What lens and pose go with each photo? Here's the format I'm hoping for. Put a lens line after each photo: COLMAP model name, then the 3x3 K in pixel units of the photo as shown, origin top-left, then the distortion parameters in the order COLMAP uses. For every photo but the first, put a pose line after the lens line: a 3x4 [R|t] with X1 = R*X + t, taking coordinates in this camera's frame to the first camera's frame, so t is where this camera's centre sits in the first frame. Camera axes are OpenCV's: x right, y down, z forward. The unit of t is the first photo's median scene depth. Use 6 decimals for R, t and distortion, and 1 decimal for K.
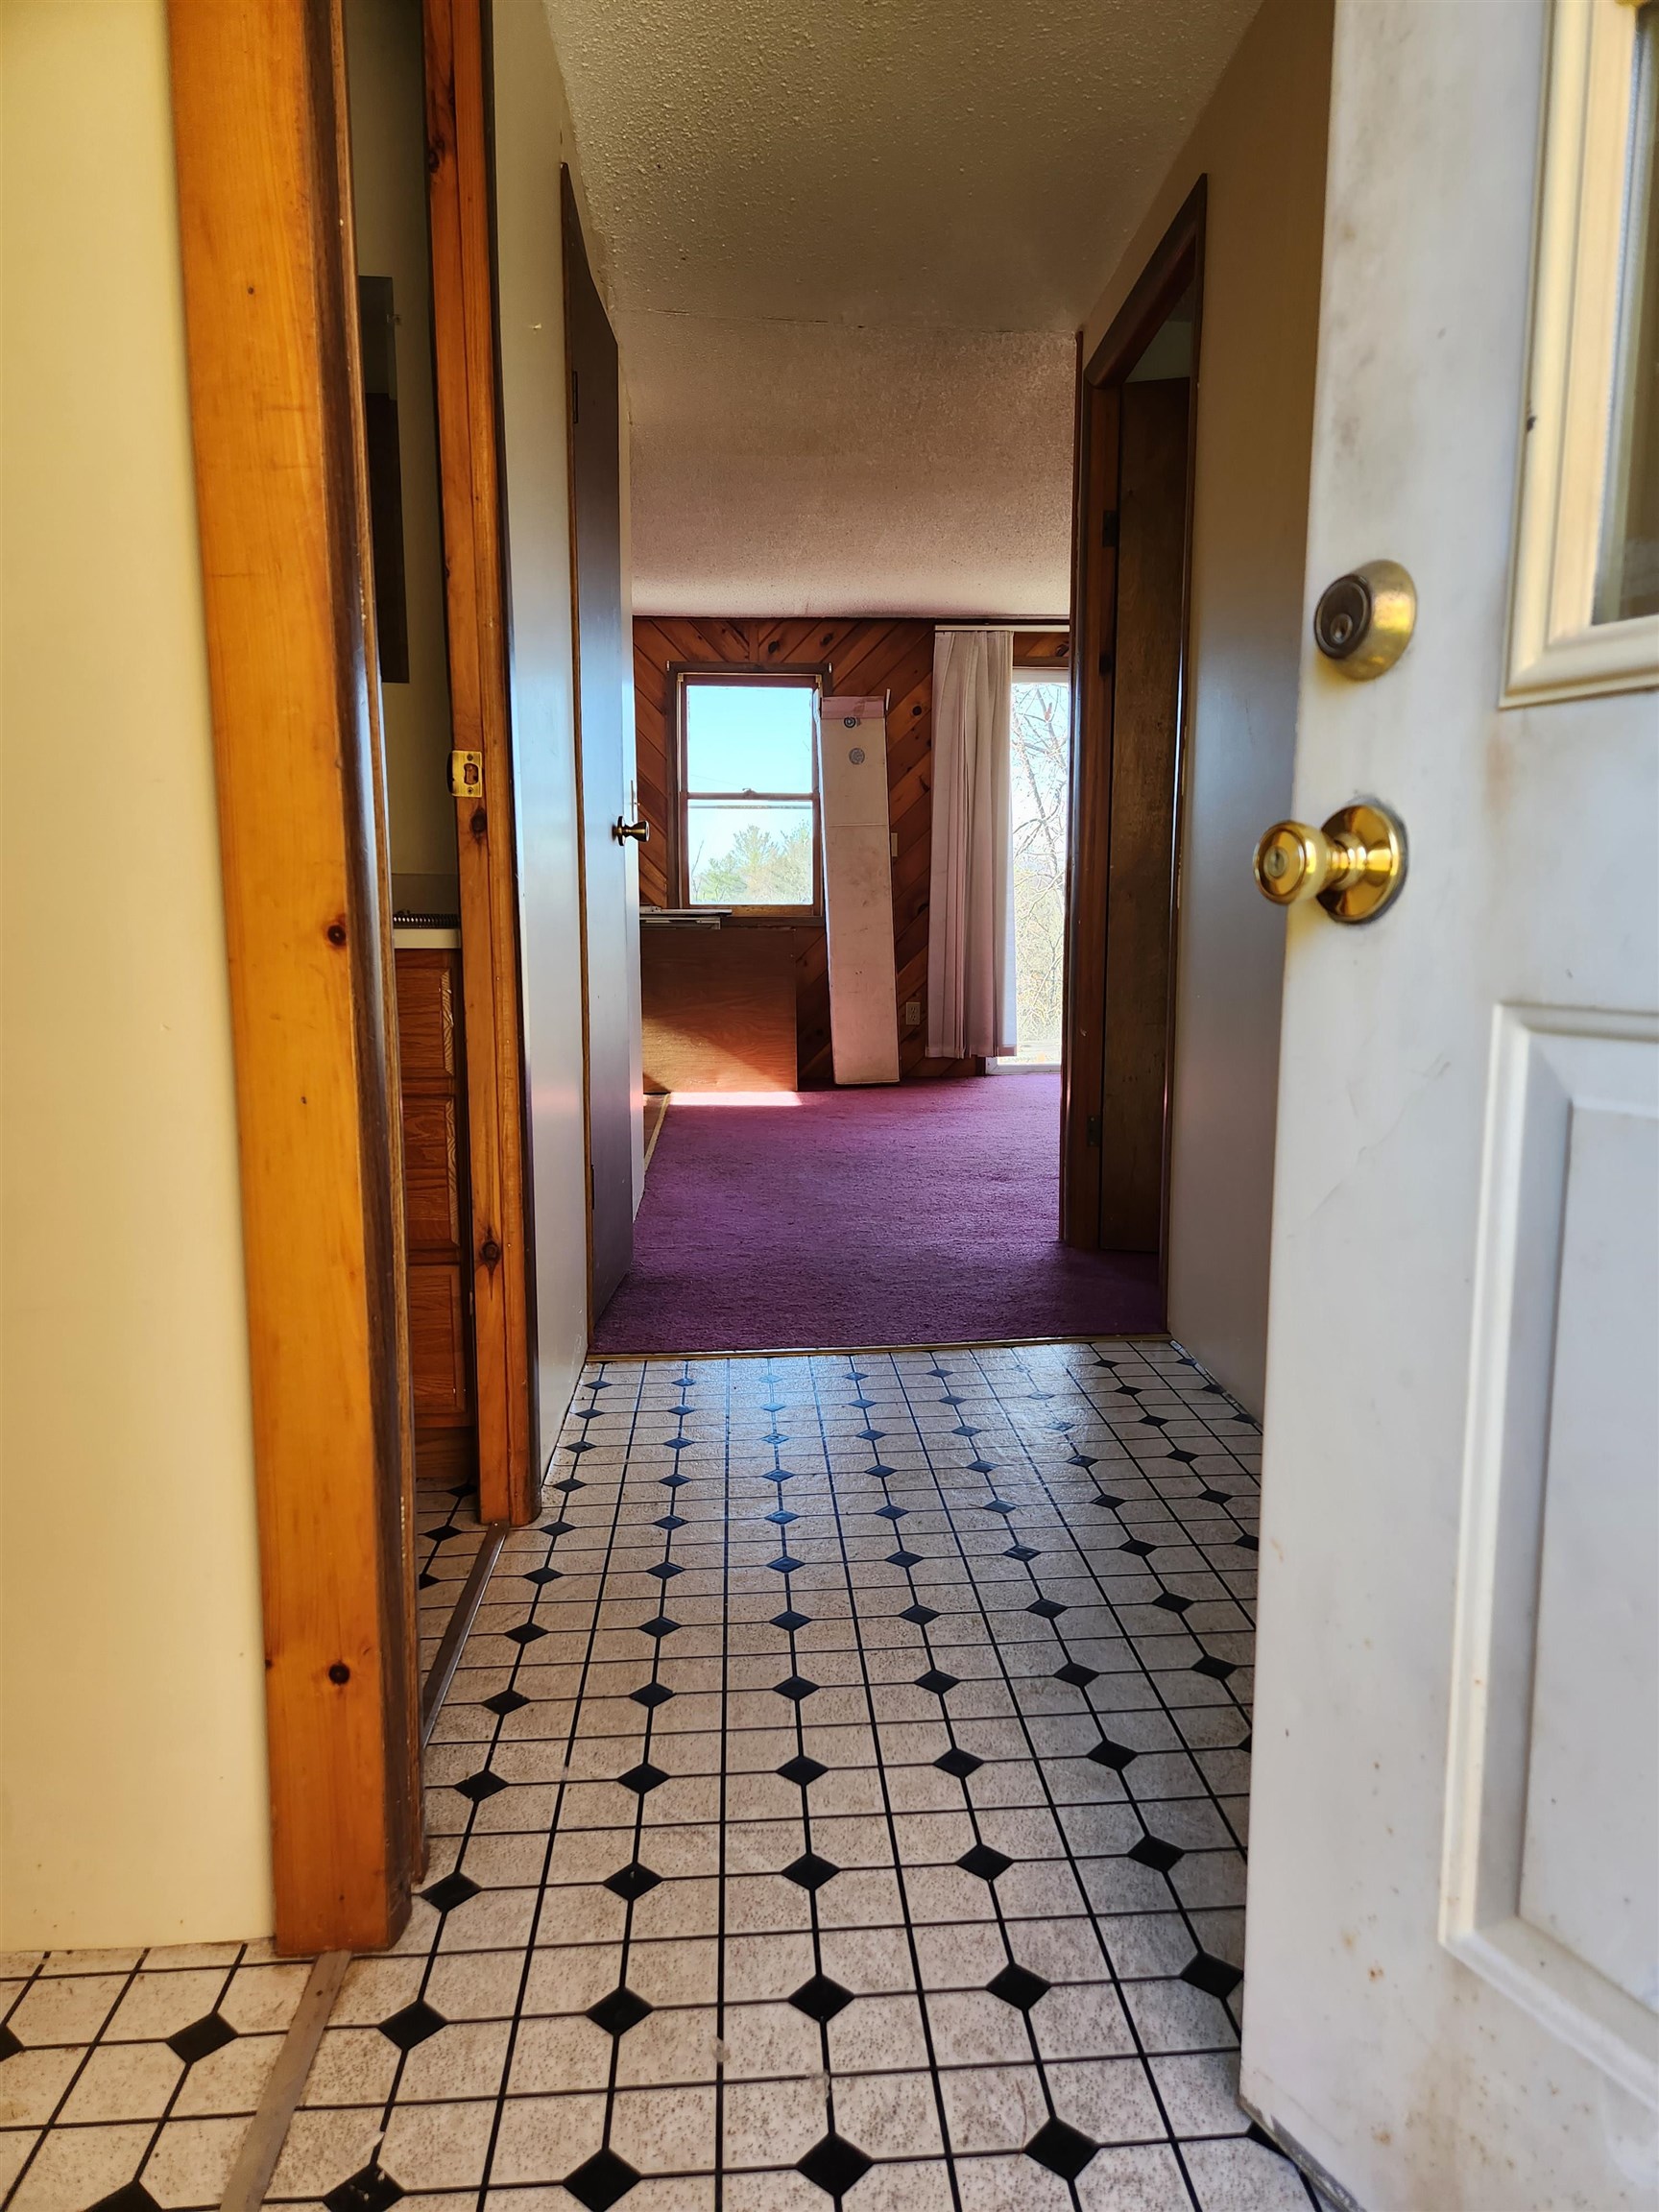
lens RADIAL K [[1467.6, 0, 829.5], [0, 1467.6, 1106.0], [0, 0, 1]] dist [0.063805, 0.000111]
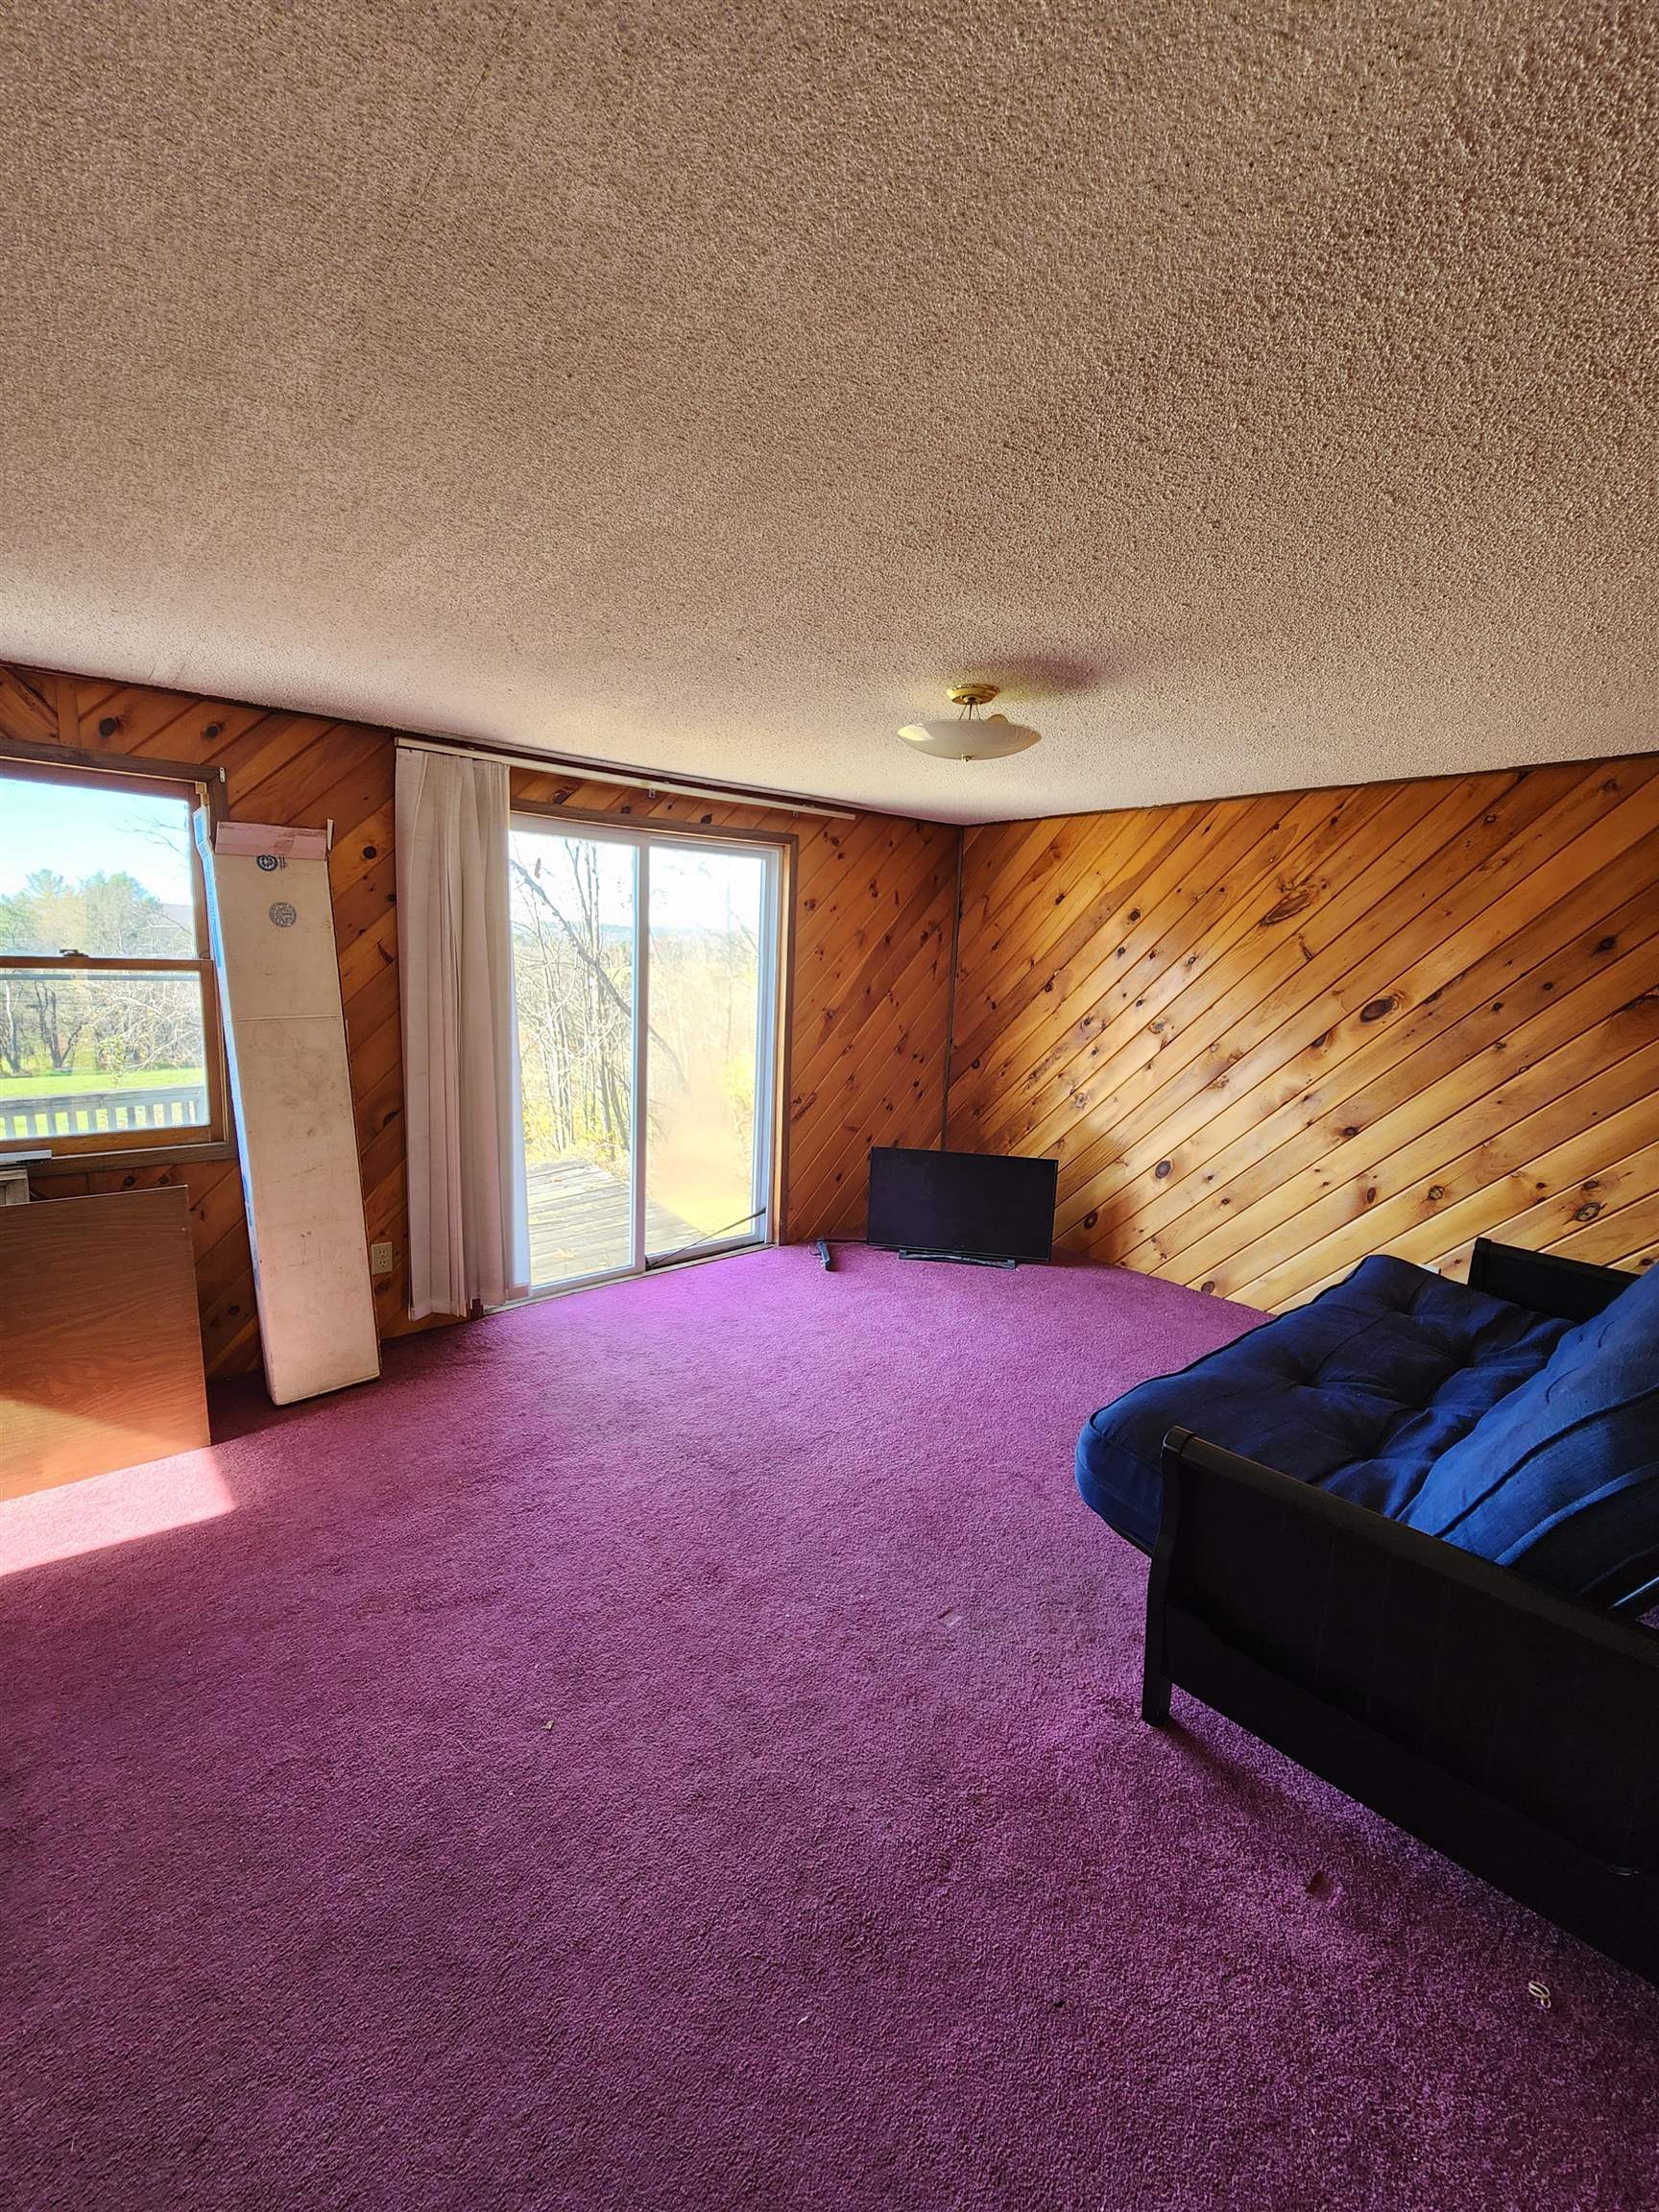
lens RADIAL K [[899.7, 0, 815.0], [0, 899.7, 1092.1], [0, 0, 1]] dist [0.010348, -0.006551]
pose [[0.799366, -0.061640, 0.597675, -0.037253], [0.046464, 0.998087, 0.040791, -0.161195], [-0.599046, -0.004836, 0.800700, 0.523867]]
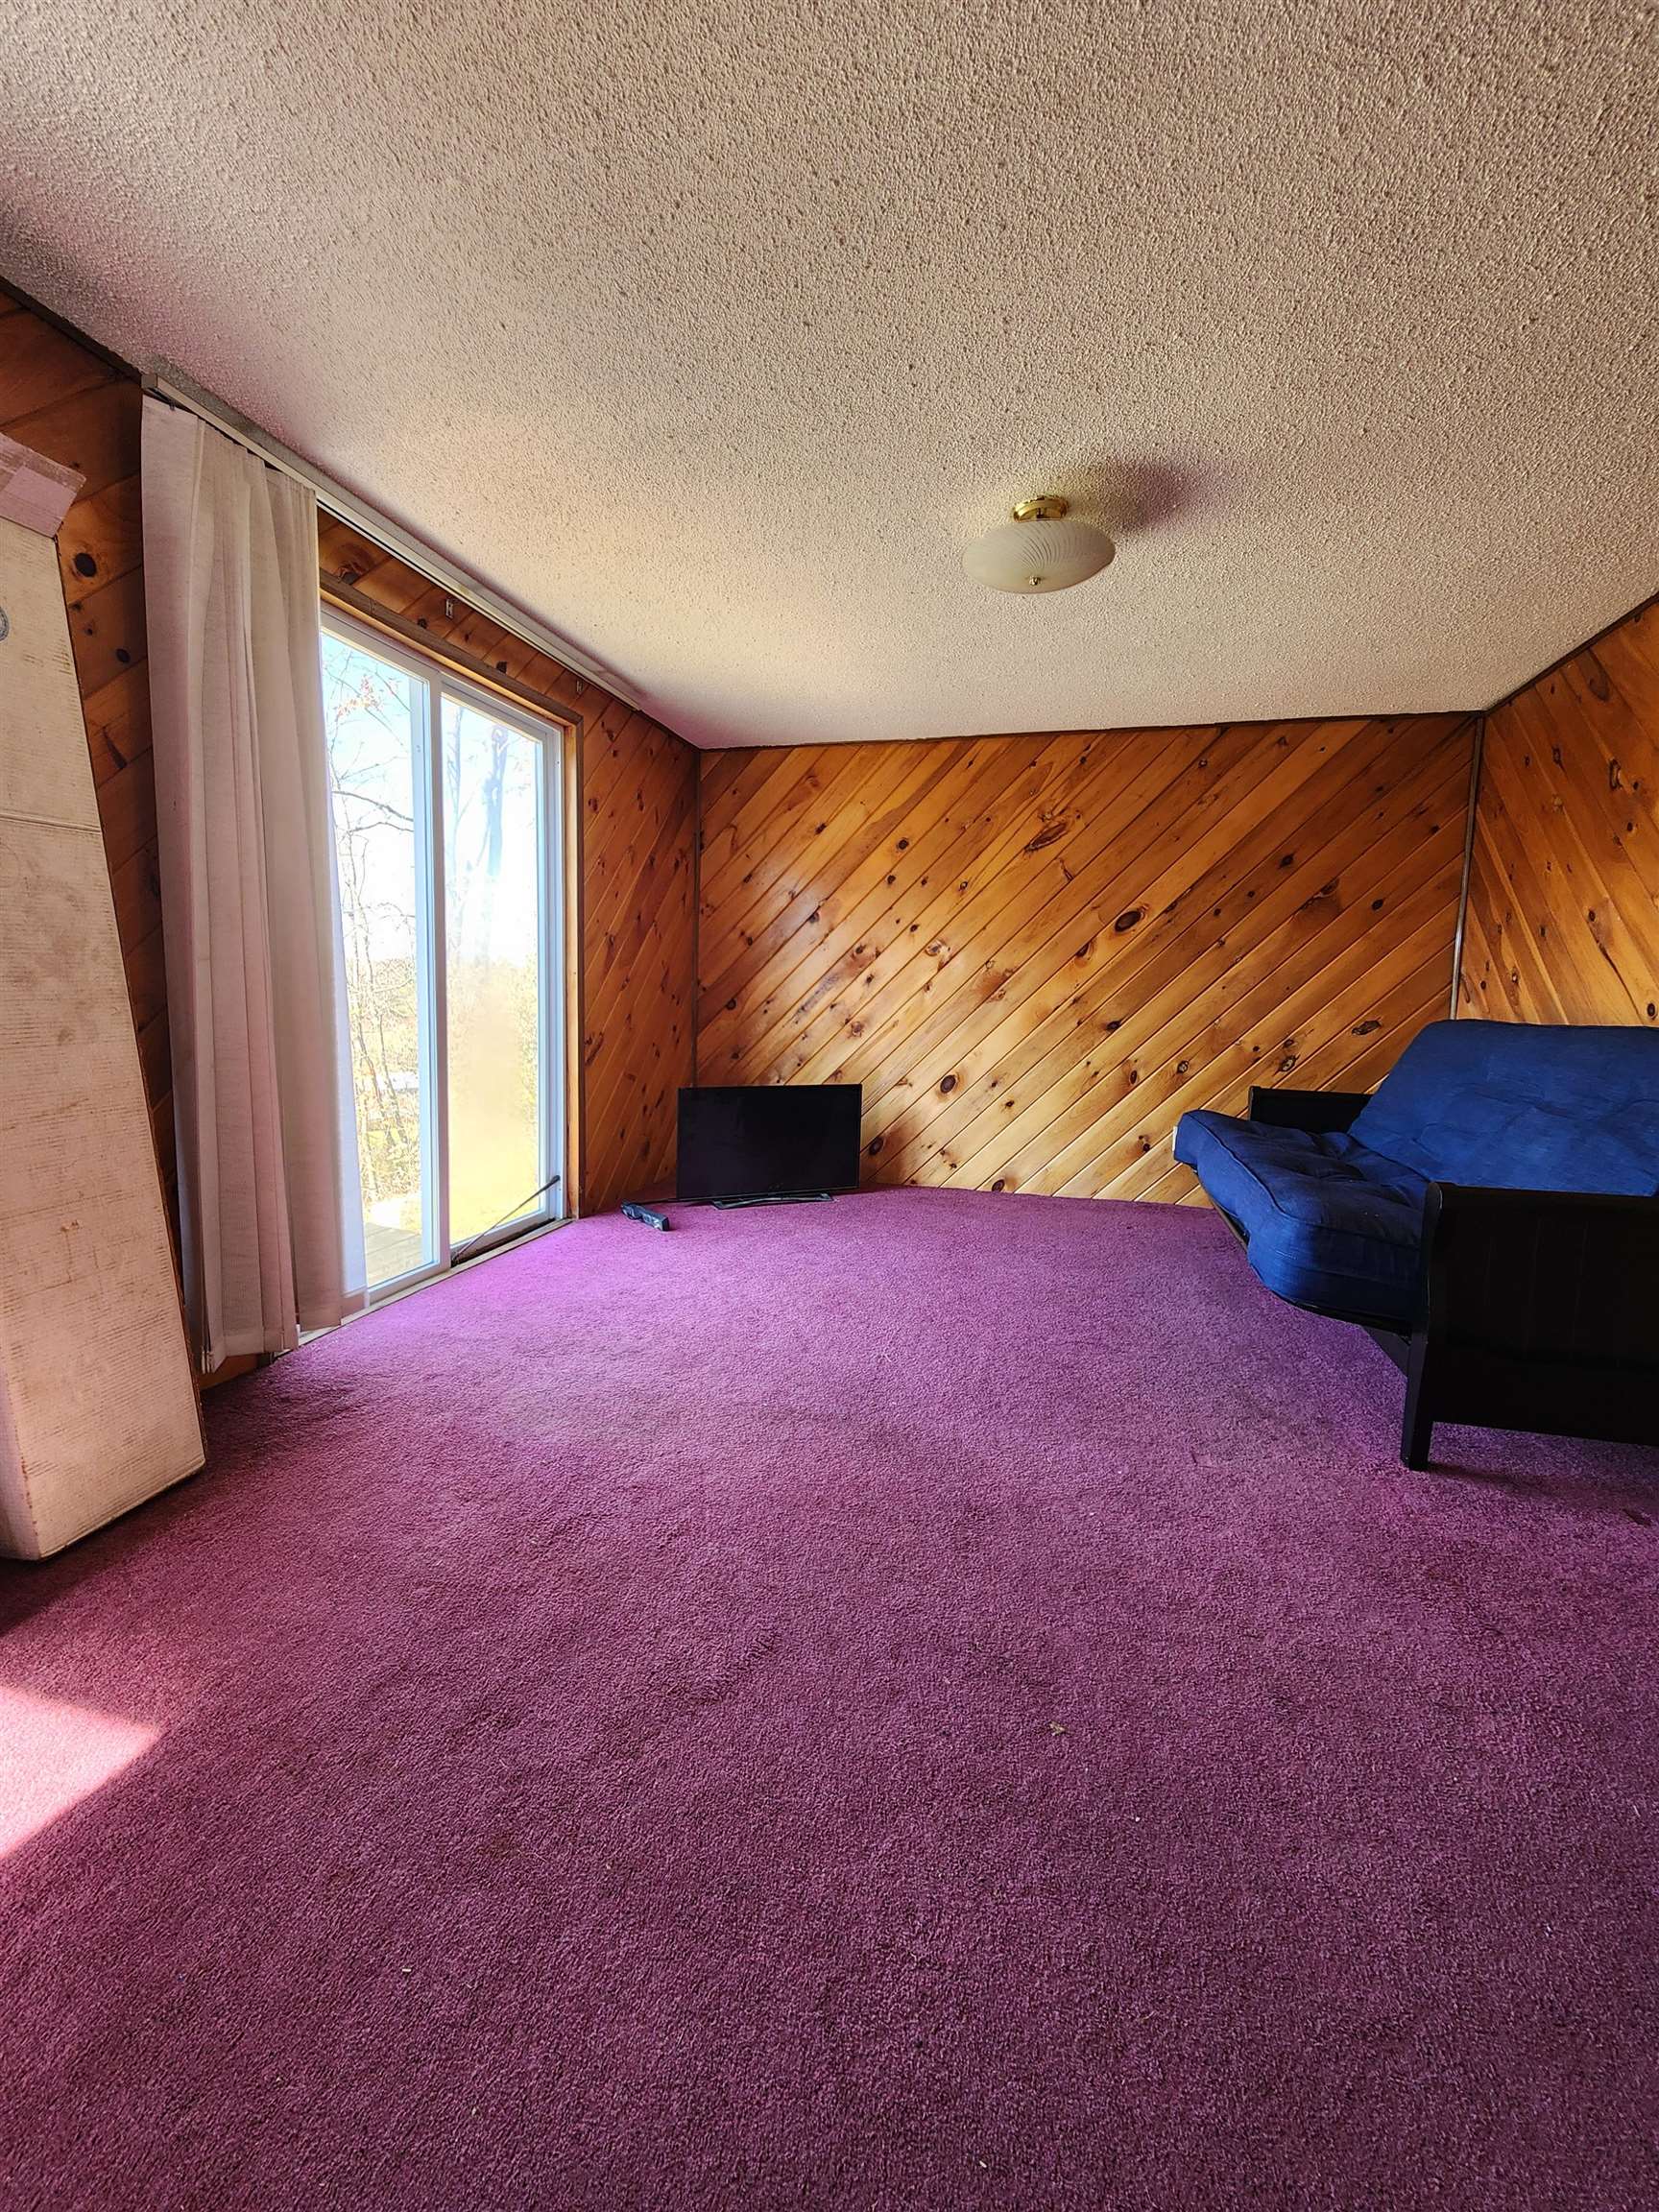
lens RADIAL K [[899.7, 0, 815.0], [0, 899.7, 1092.1], [0, 0, 1]] dist [0.010348, -0.006551]
pose [[0.324729, -0.091894, 0.941332, -0.126887], [0.106981, 0.992450, 0.059979, -0.116607], [-0.939737, 0.081228, 0.332109, 0.745989]]
